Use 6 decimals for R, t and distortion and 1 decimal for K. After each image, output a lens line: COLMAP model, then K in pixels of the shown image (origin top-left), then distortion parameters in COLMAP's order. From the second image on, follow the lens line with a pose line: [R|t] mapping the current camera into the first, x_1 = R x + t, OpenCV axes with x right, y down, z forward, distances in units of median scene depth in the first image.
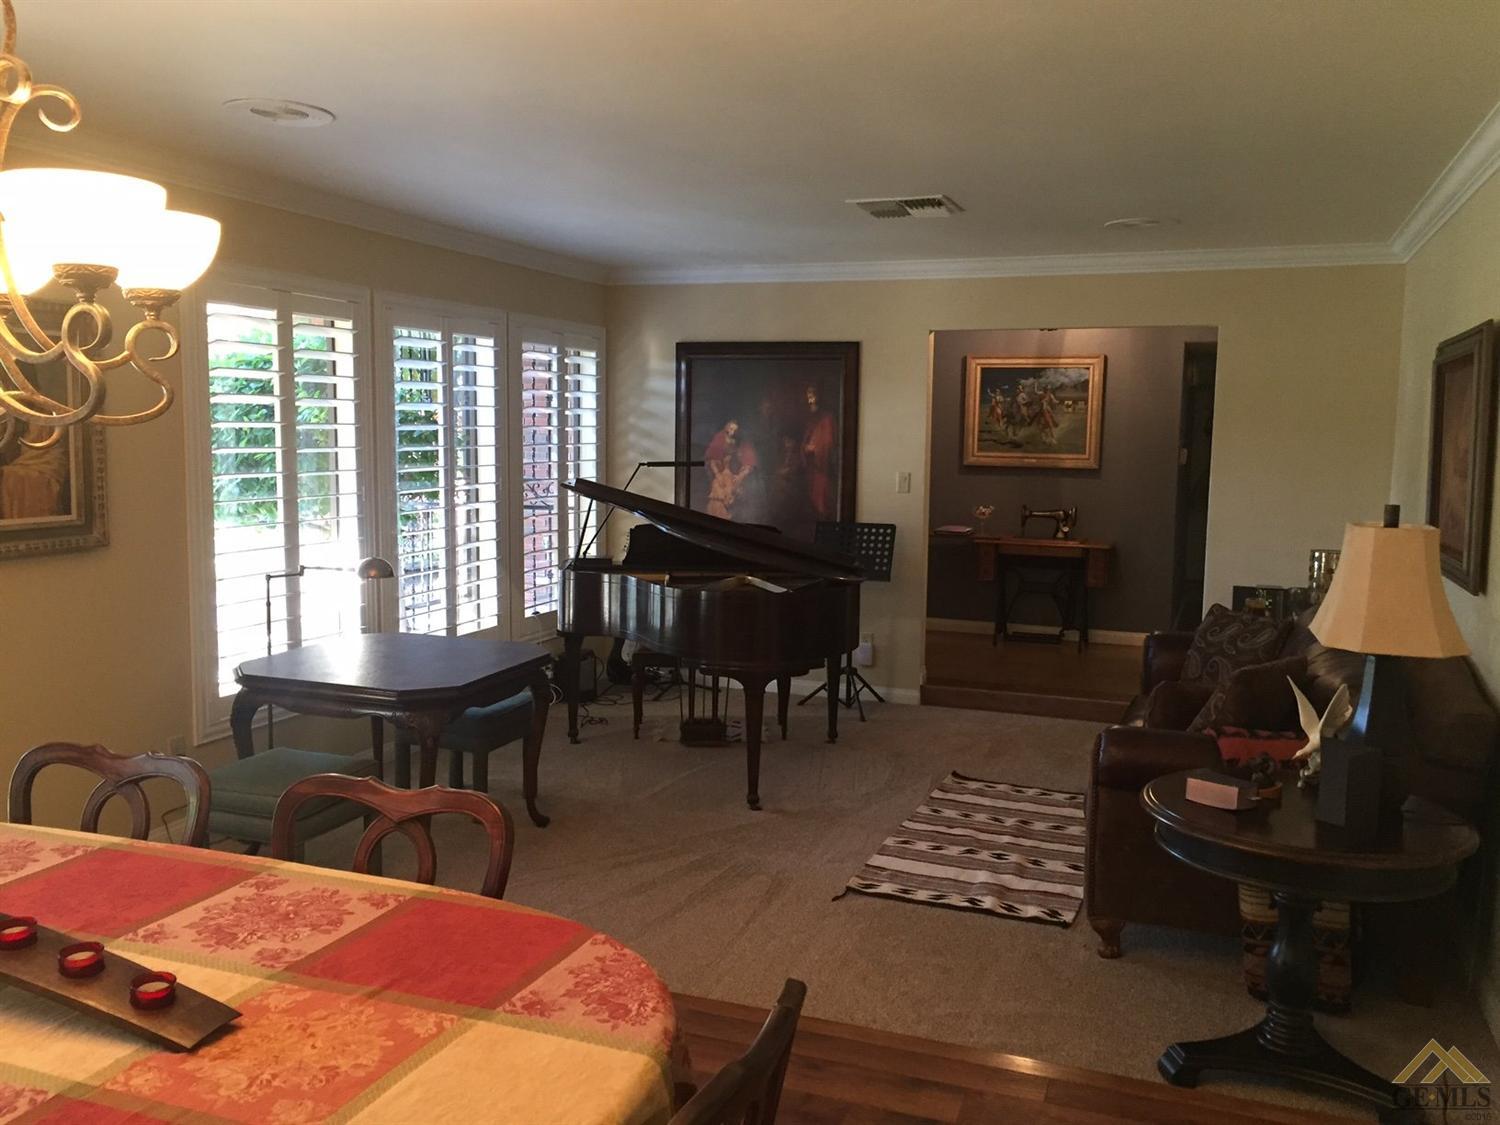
lens RADIAL K [[1277.2, 0, 750.0], [0, 1277.2, 562.5], [0, 0, 1]] dist [0.001163, 0.004183]
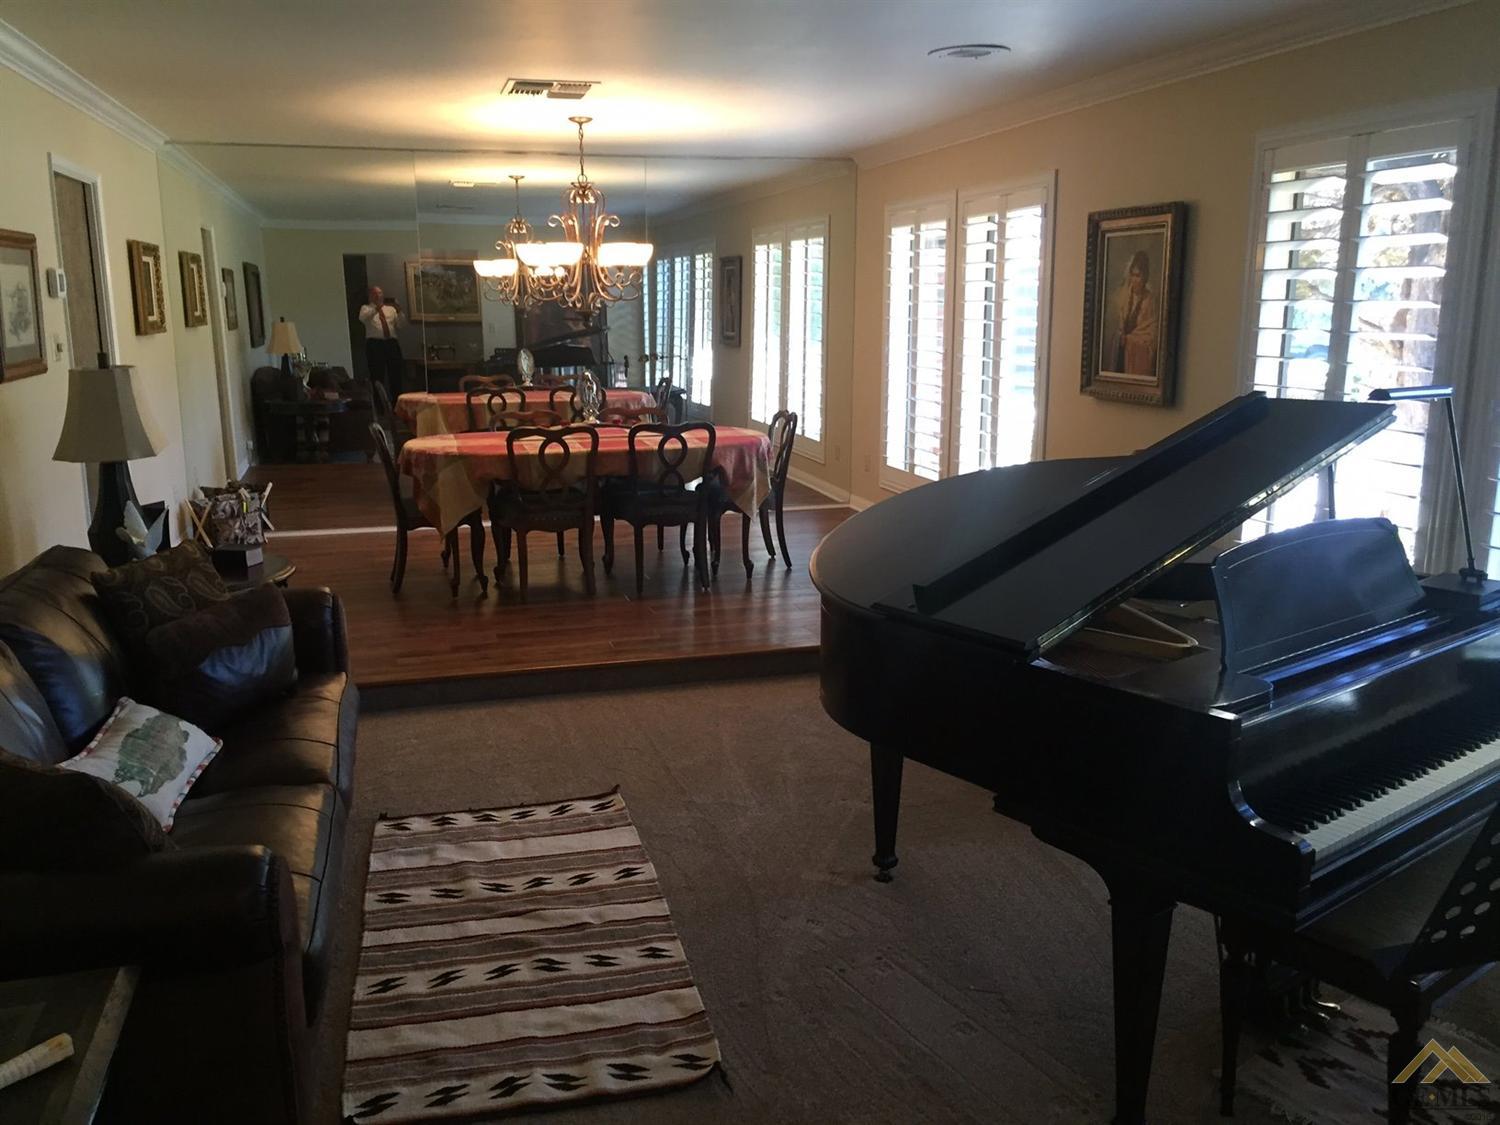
lens RADIAL K [[1277.2, 0, 750.0], [0, 1277.2, 562.5], [0, 0, 1]] dist [0.001163, 0.004183]
pose [[-0.808021, 0.111314, -0.578542, 0.531518], [-0.069182, 0.957268, 0.280806, -0.185602], [0.585077, 0.266922, -0.765792, 1.757332]]
